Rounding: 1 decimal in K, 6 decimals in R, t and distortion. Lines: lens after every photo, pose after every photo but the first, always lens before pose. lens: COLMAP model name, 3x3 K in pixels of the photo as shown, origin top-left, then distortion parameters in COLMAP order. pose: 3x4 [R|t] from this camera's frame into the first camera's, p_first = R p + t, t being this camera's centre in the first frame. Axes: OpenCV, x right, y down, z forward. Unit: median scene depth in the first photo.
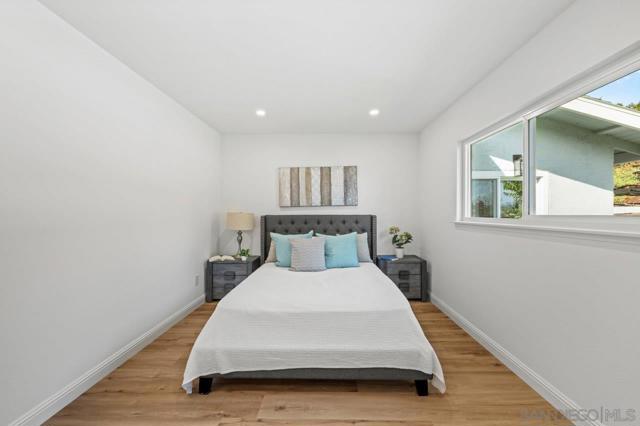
lens RADIAL K [[252.5, 0, 320.2], [0, 252.5, 214.9], [0, 0, 1]] dist [-0.003529, -0.000812]
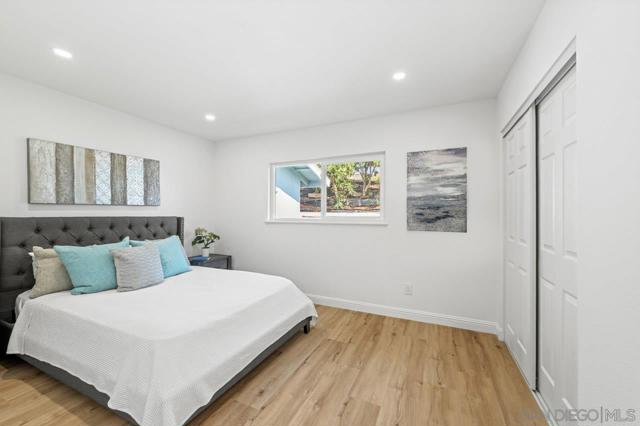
lens RADIAL K [[252.5, 0, 323.3], [0, 252.5, 215.6], [0, 0, 1]] dist [-0.003529, -0.000812]
pose [[0.400704, 0.001706, 0.916206, -0.428768], [0.004201, 0.999984, -0.003699, 0.001618], [-0.916198, 0.005331, 0.400691, 0.127196]]
